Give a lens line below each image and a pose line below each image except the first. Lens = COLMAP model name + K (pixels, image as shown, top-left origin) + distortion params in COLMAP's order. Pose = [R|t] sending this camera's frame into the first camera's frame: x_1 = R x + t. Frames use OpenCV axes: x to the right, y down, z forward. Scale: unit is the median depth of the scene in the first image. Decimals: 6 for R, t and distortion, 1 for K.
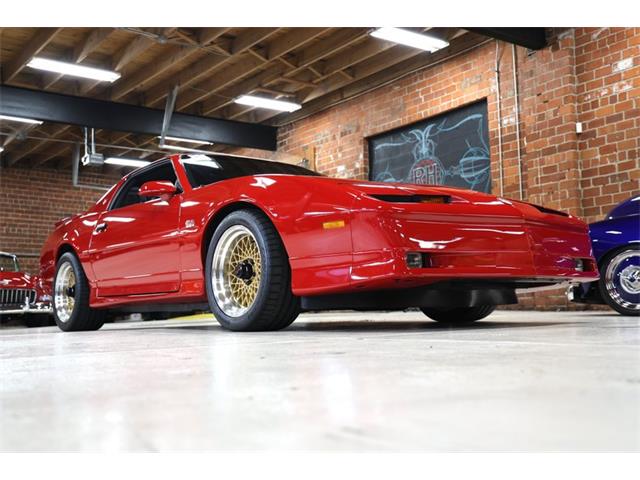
lens RADIAL K [[725.8, 0, 307.7], [0, 725.8, 248.4], [0, 0, 1]] dist [0.037190, 0.166340]
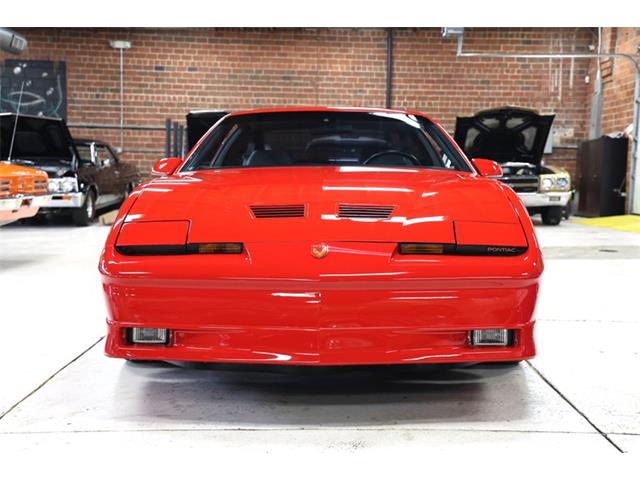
lens RADIAL K [[907.3, 0, 293.5], [0, 907.3, 240.1], [0, 0, 1]] dist [-0.001048, 0.462486]
pose [[0.773054, 0.071253, -0.630325, 0.297481], [0.040428, 0.986117, 0.161054, -0.080378], [0.633050, -0.149986, 0.759442, 0.113810]]
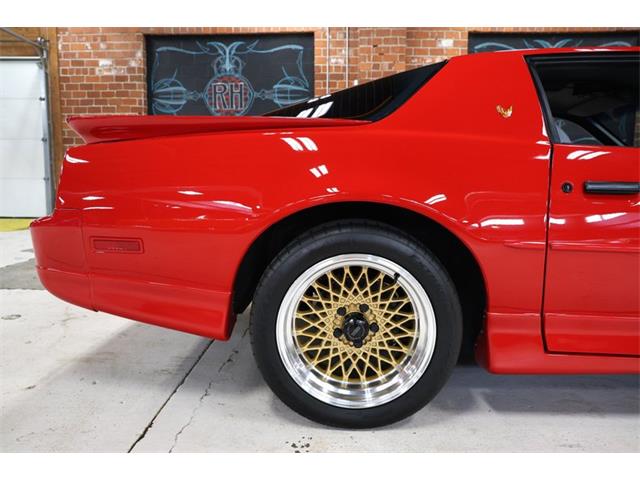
lens RADIAL K [[508.2, 0, 329.6], [0, 508.2, 237.5], [0, 0, 1]] dist [-0.066569, 0.077974]
pose [[0.630285, -0.050756, 0.774703, -0.338306], [-0.098760, 0.984512, 0.144851, -0.020822], [-0.770057, -0.167807, 0.615511, 0.492945]]
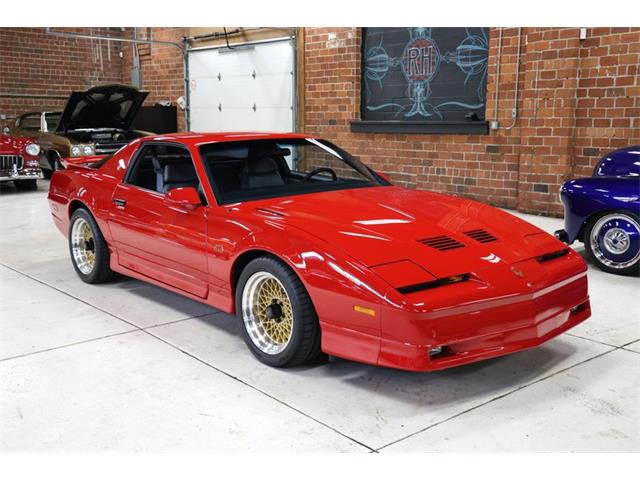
lens RADIAL K [[725.8, 0, 307.7], [0, 725.8, 248.4], [0, 0, 1]] dist [0.037190, 0.166340]
pose [[0.998960, 0.010225, 0.044443, -0.034312], [-0.022476, 0.958349, 0.284715, -0.147577], [-0.039680, -0.285418, 0.957581, -0.008147]]
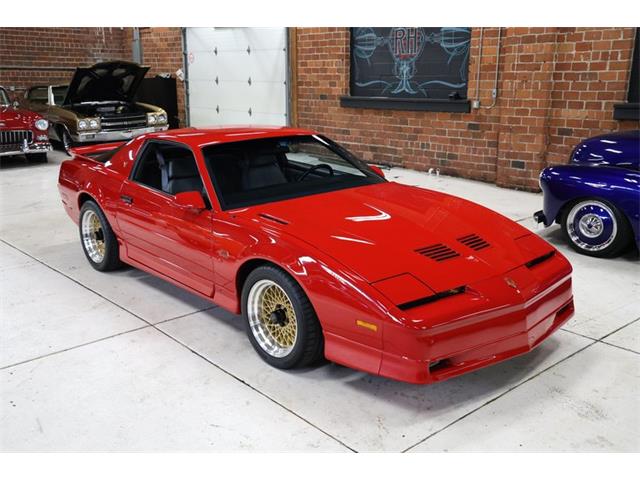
lens RADIAL K [[656.4, 0, 313.5], [0, 656.4, 251.4], [0, 0, 1]] dist [0.005757, 0.135735]
pose [[0.997606, -0.003748, 0.069059, -0.041112], [-0.021715, 0.931059, 0.364222, -0.176372], [-0.065663, -0.364850, 0.928748, 0.027557]]
